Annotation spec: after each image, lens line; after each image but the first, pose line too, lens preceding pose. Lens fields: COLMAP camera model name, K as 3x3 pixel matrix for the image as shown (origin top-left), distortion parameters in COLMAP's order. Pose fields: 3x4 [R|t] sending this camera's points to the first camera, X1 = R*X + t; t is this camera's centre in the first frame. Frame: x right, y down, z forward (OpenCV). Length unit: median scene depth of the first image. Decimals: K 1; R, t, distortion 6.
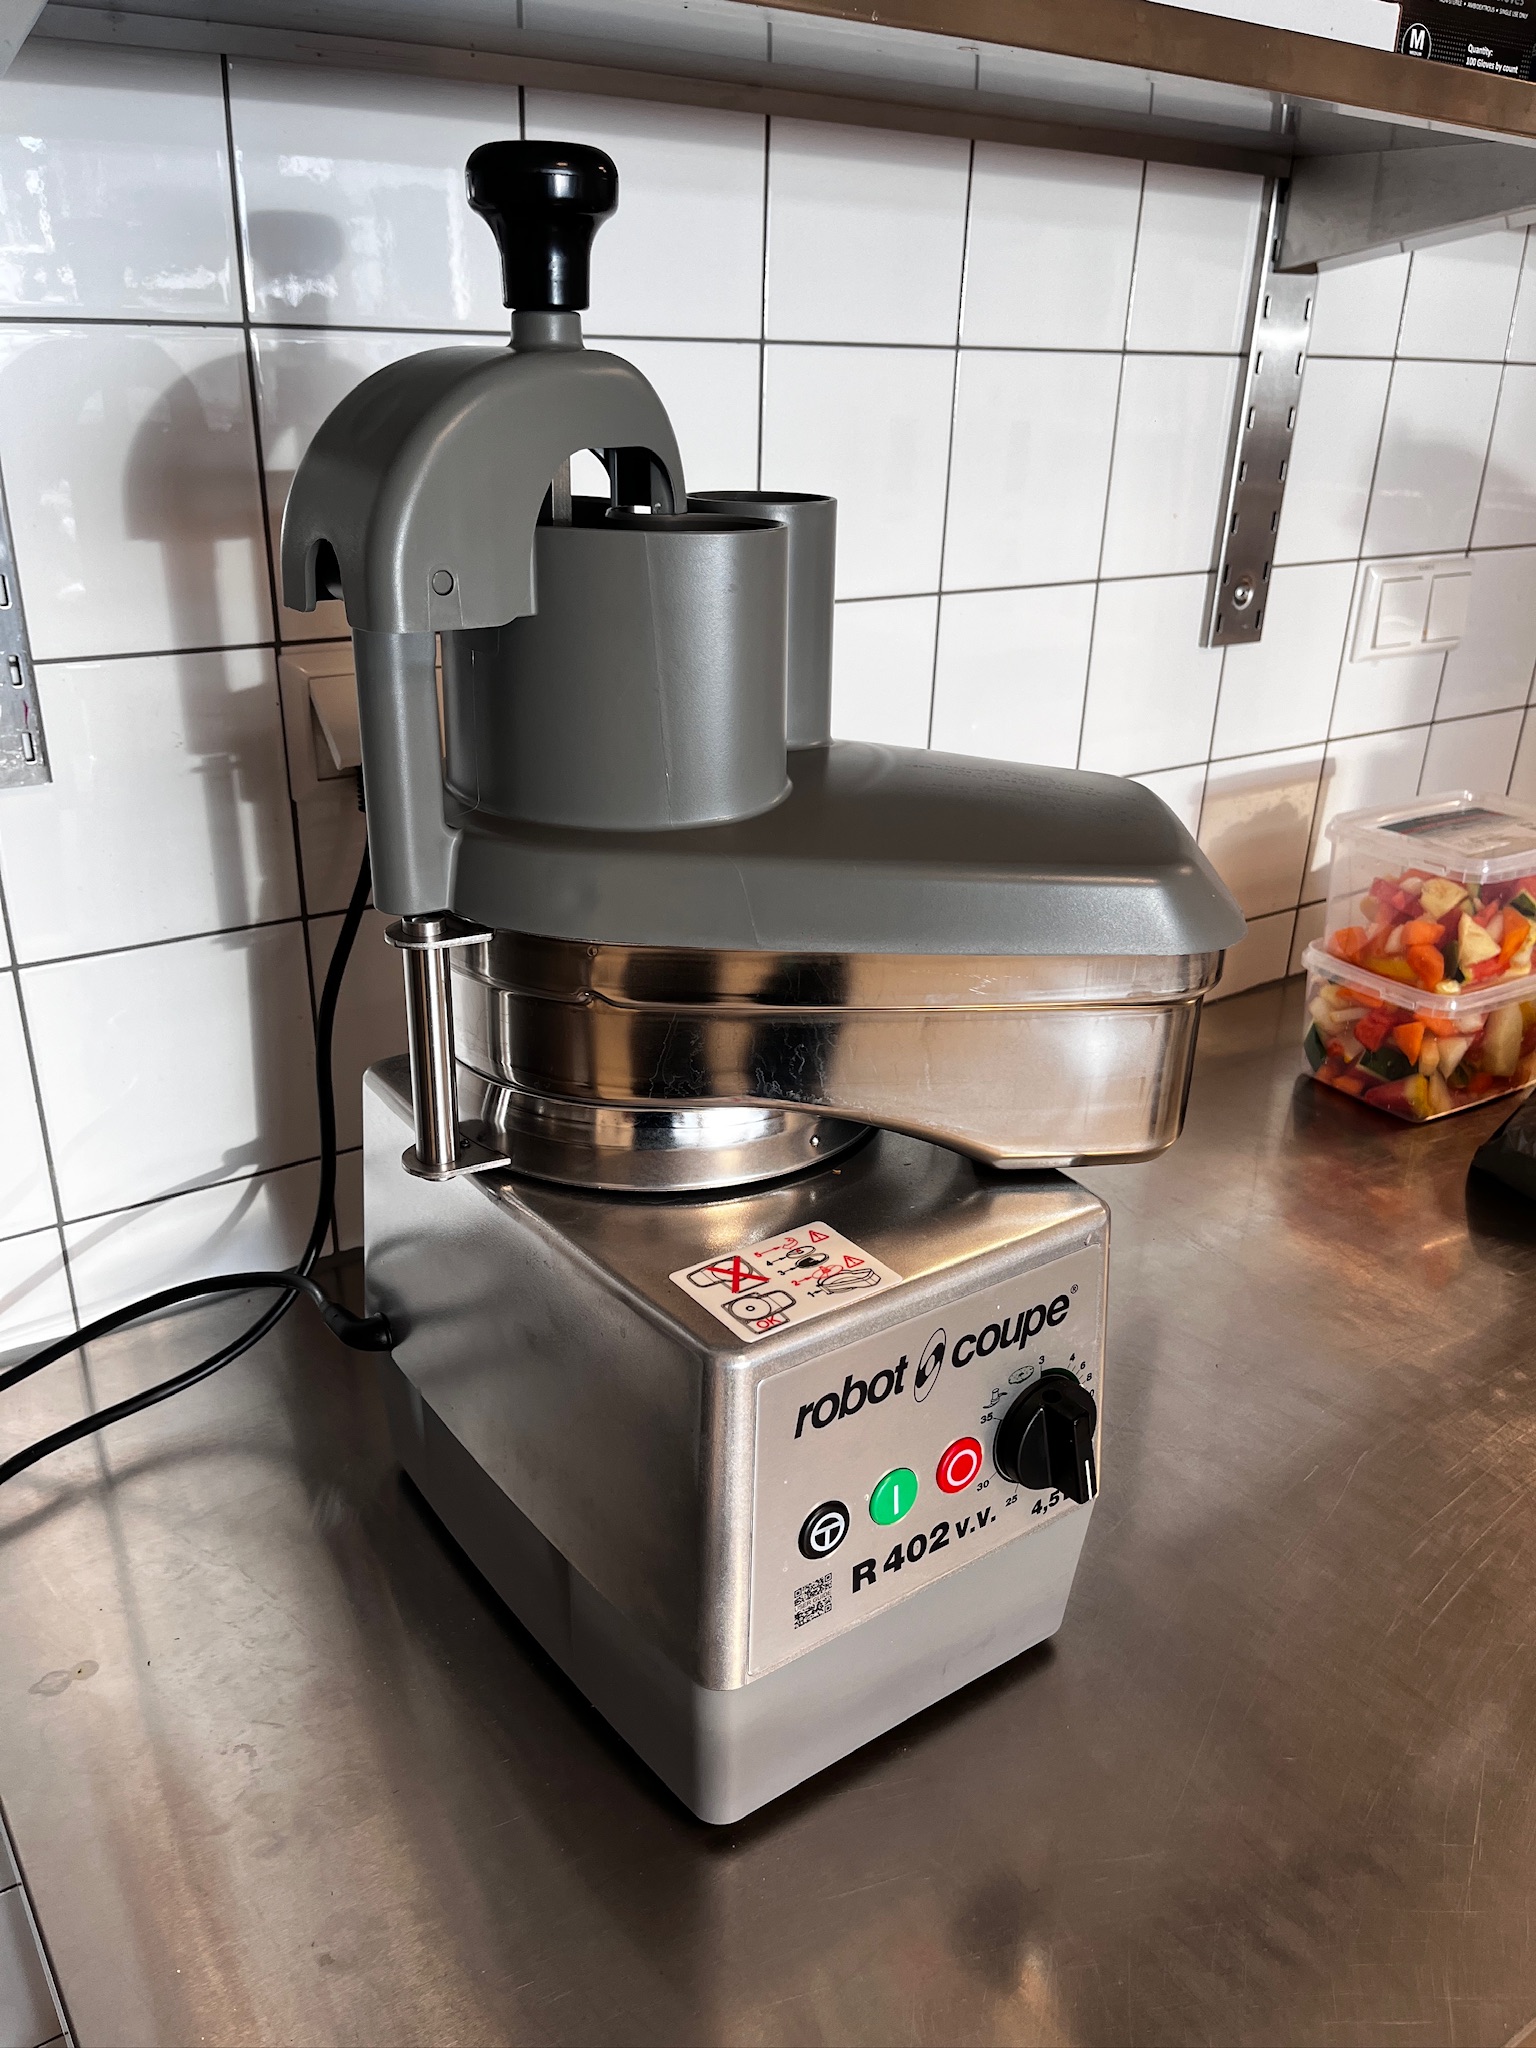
lens RADIAL K [[1575.2, 0, 752.5], [0, 1575.2, 1035.8], [0, 0, 1]] dist [0.053438, -0.015101]
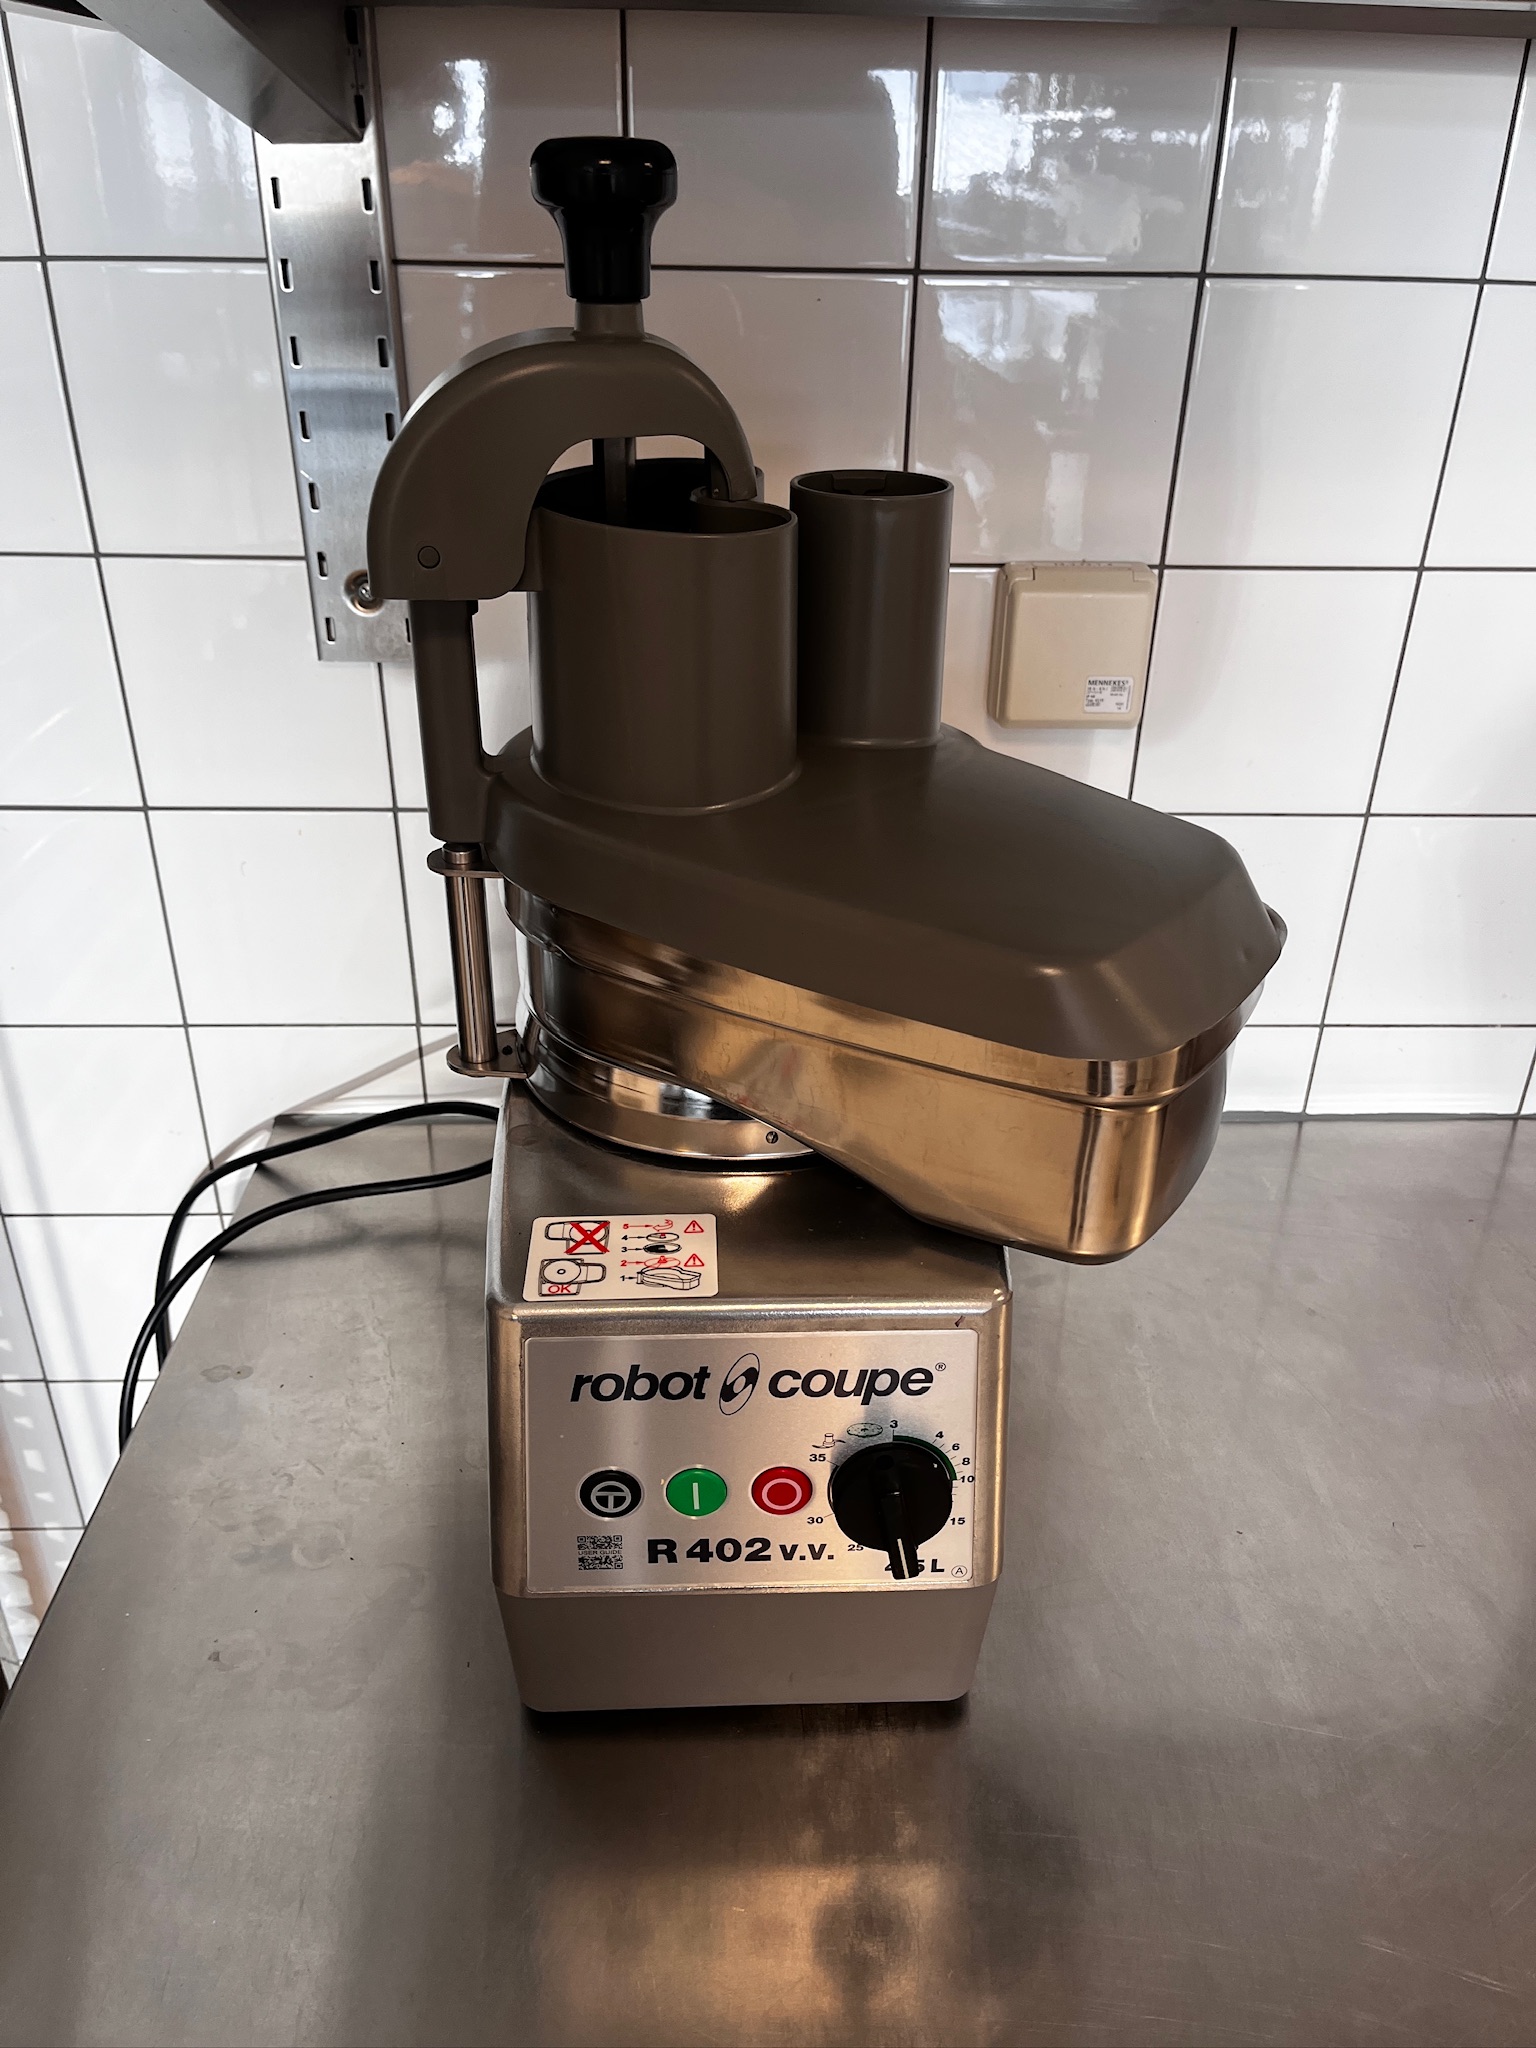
lens RADIAL K [[1575.2, 0, 769.0], [0, 1575.2, 1020.5], [0, 0, 1]] dist [0.053438, -0.015101]
pose [[0.841726, 0.250923, -0.478054, 0.535391], [-0.213398, 0.967962, 0.132331, -0.148535], [0.495943, -0.009370, 0.868305, 0.134546]]
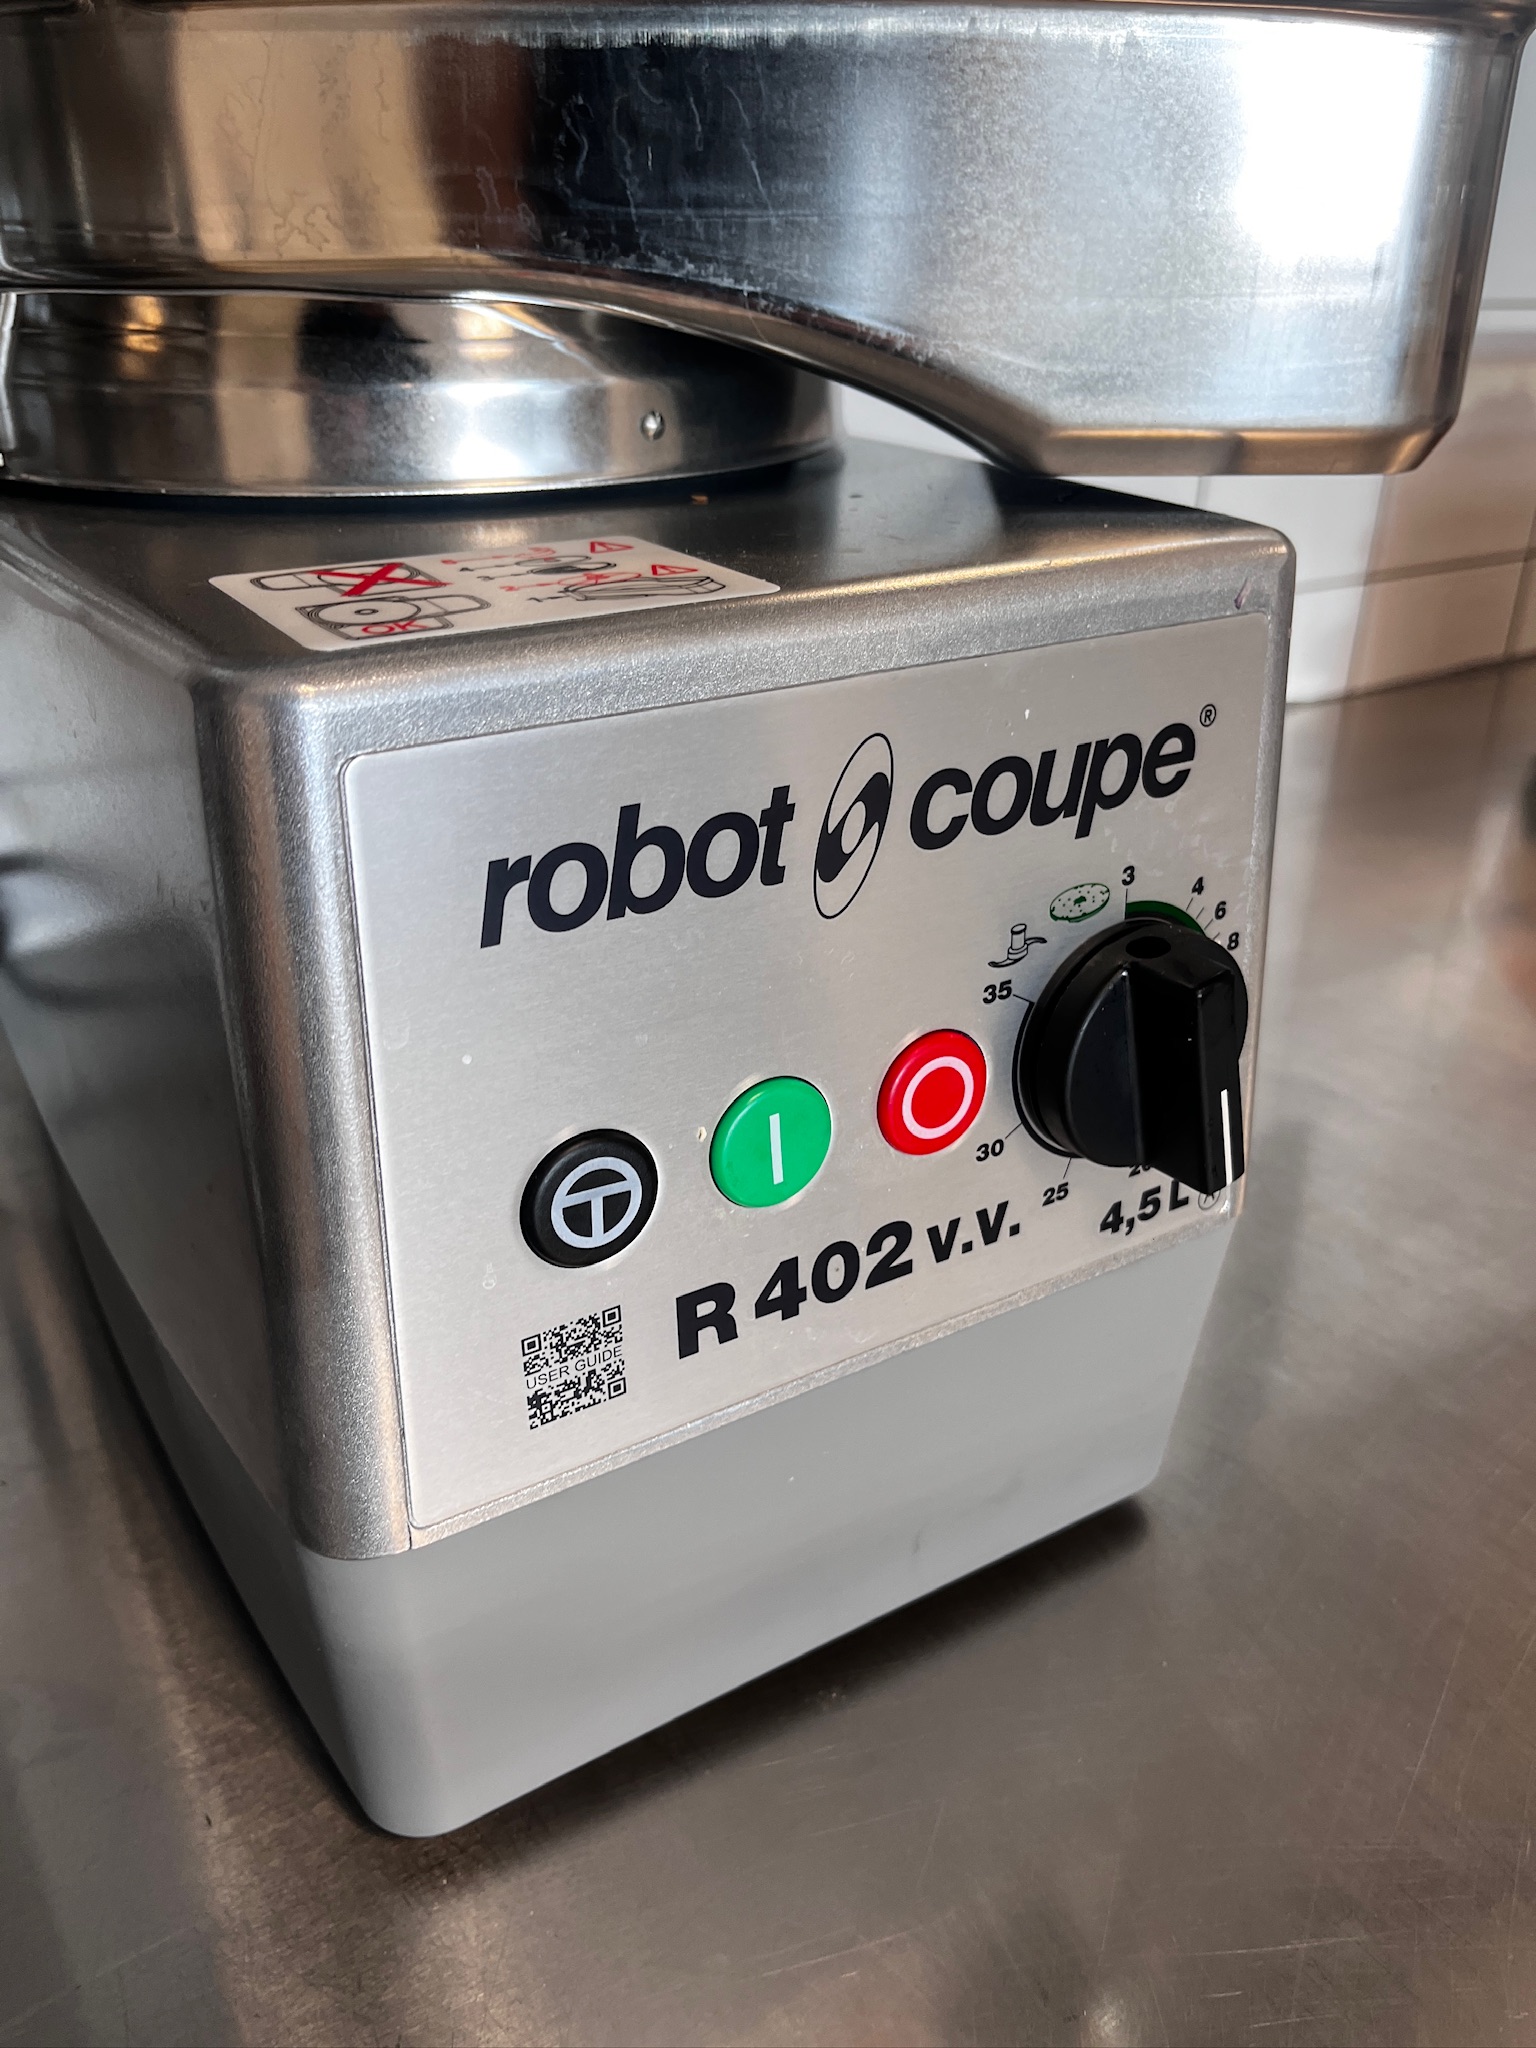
lens RADIAL K [[1575.2, 0, 738.6], [0, 1575.2, 1034.2], [0, 0, 1]] dist [0.053438, -0.015101]
pose [[0.996628, 0.014723, -0.080715, 0.113326], [-0.009777, 0.998069, 0.061333, 0.231536], [0.081462, -0.060337, 0.994848, 0.561189]]
